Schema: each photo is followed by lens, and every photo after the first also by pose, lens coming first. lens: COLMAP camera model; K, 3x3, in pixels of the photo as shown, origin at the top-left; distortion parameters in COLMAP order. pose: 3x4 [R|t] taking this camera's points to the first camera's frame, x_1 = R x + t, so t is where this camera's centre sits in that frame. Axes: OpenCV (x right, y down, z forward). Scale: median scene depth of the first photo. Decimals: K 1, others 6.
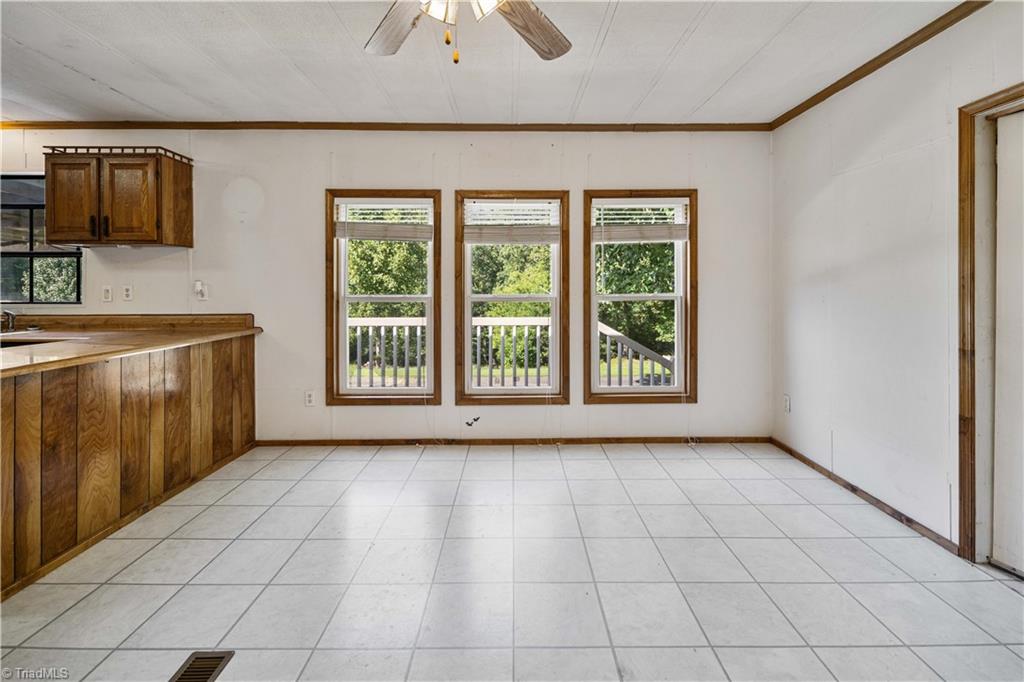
lens RADIAL K [[455.7, 0, 513.9], [0, 455.7, 288.1], [0, 0, 1]] dist [0.005086, -0.001795]
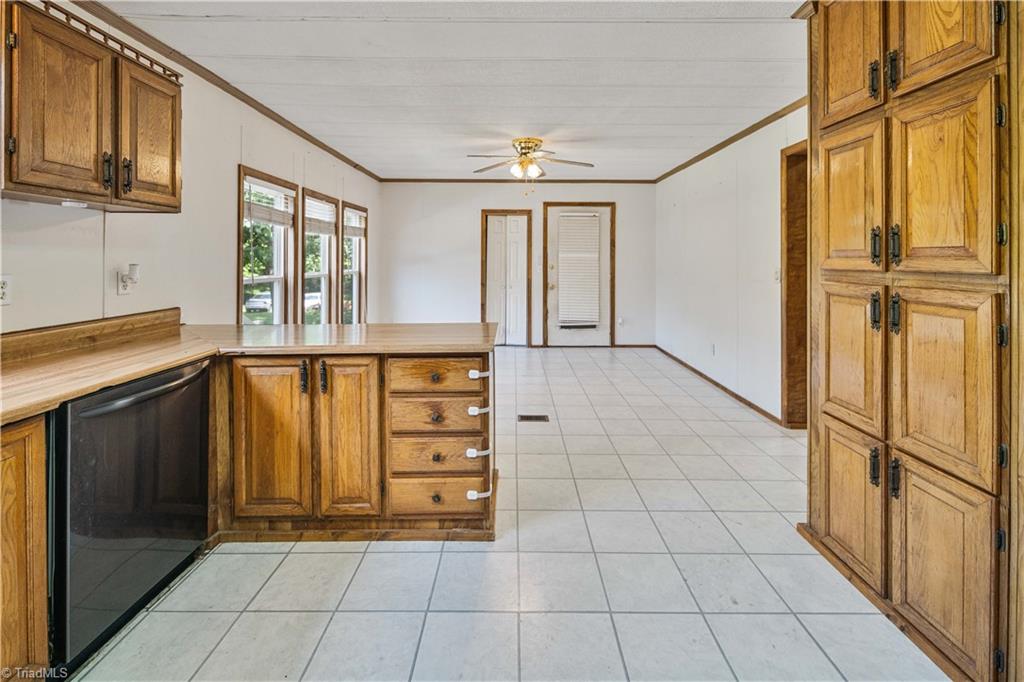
lens RADIAL K [[455.7, 0, 514.7], [0, 455.7, 256.7], [0, 0, 1]] dist [0.005086, -0.001795]
pose [[0.008571, 0.007567, 0.999935, -1.285590], [0.002840, 0.999967, -0.007592, -0.019698], [-0.999959, 0.002905, 0.008550, 0.417779]]
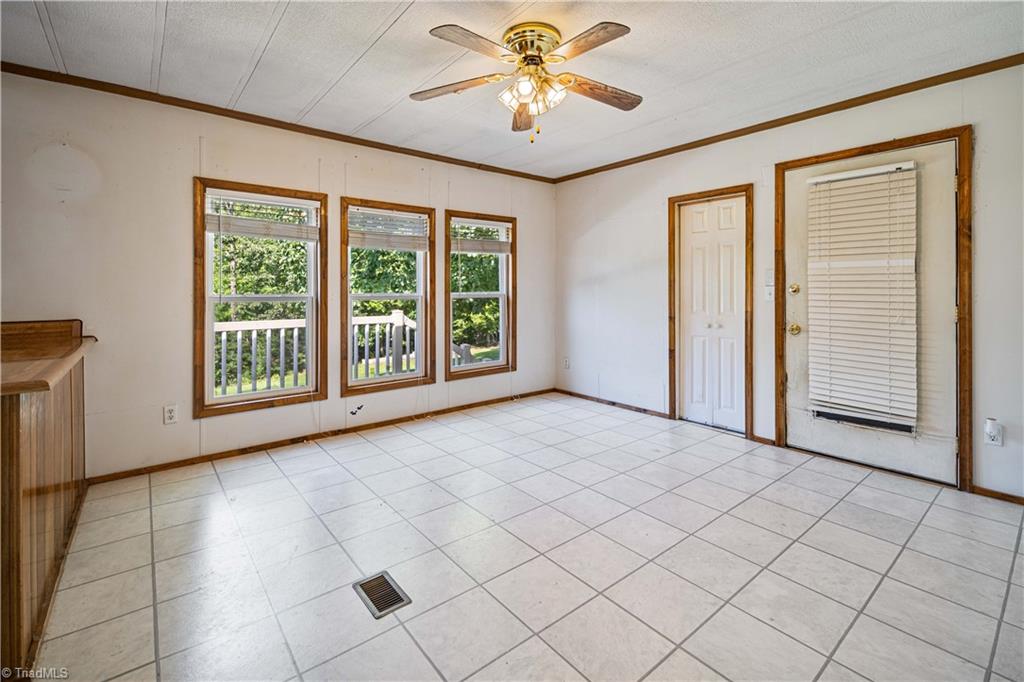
lens RADIAL K [[455.7, 0, 513.7], [0, 455.7, 285.5], [0, 0, 1]] dist [0.005086, -0.001795]
pose [[0.784399, 0.005603, 0.620232, -0.462391], [0.003788, 0.999897, -0.013822, 0.010930], [-0.620245, 0.013192, 0.784297, -0.092026]]
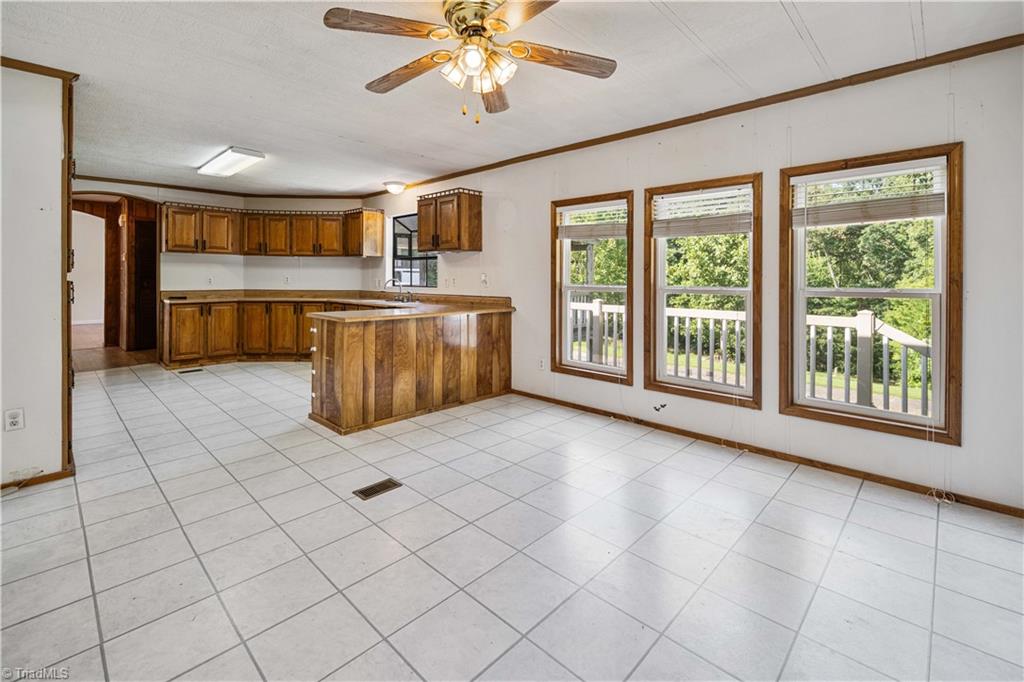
lens RADIAL K [[455.7, 0, 516.1], [0, 455.7, 278.2], [0, 0, 1]] dist [0.005086, -0.001795]
pose [[0.713540, 0.003377, -0.700606, 0.397211], [-0.006590, 0.999976, -0.001892, 0.001357], [0.700583, 0.005967, 0.713546, 0.022543]]
